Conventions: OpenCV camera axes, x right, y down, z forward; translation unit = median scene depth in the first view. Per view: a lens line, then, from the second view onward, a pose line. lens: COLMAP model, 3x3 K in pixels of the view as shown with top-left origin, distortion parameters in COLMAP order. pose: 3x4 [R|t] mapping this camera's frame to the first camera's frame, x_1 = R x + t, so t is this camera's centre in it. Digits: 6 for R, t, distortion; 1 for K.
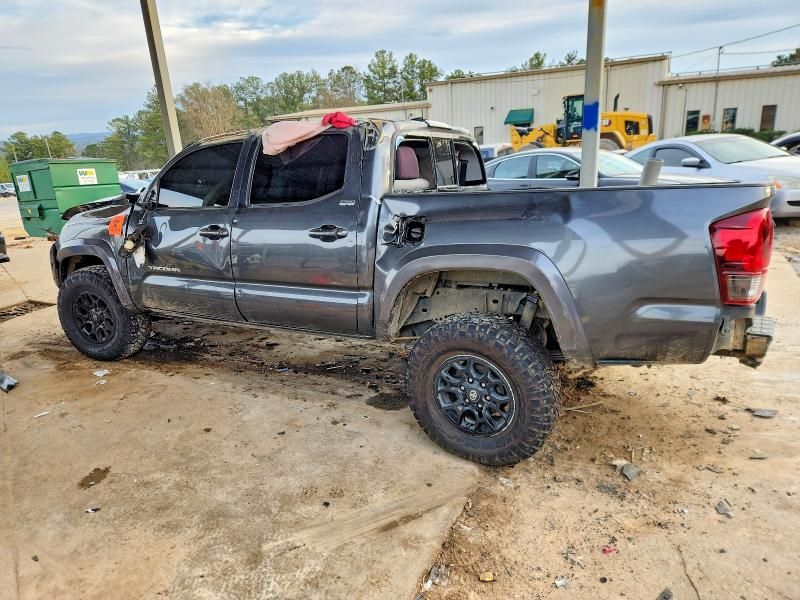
lens RADIAL K [[568.2, 0, 396.7], [0, 568.2, 300.2], [0, 0, 1]] dist [0.006215, -0.002440]
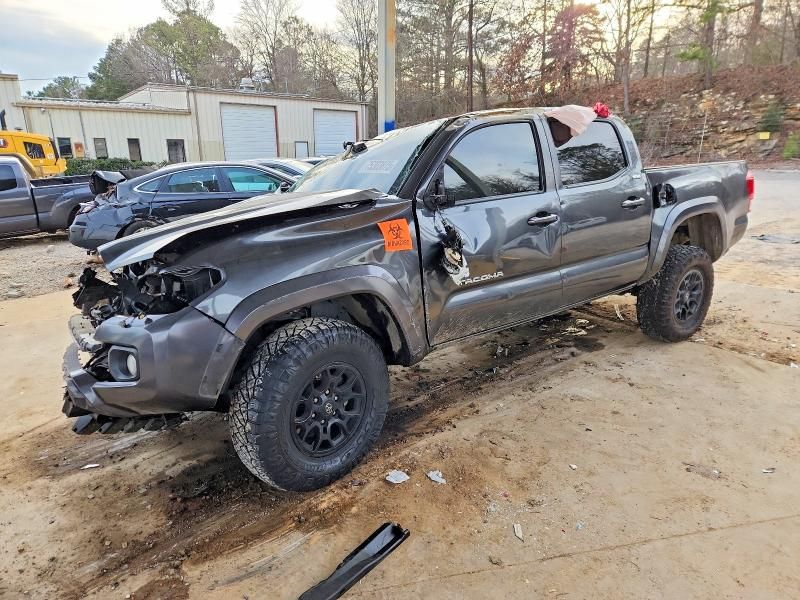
lens RADIAL K [[568.2, 0, 396.7], [0, 568.2, 300.2], [0, 0, 1]] dist [0.006215, -0.002440]
pose [[0.337493, -0.182994, 0.923370, -1.038091], [0.239101, 0.965416, 0.103935, -0.119252], [-0.910456, 0.185701, 0.369575, 0.729154]]
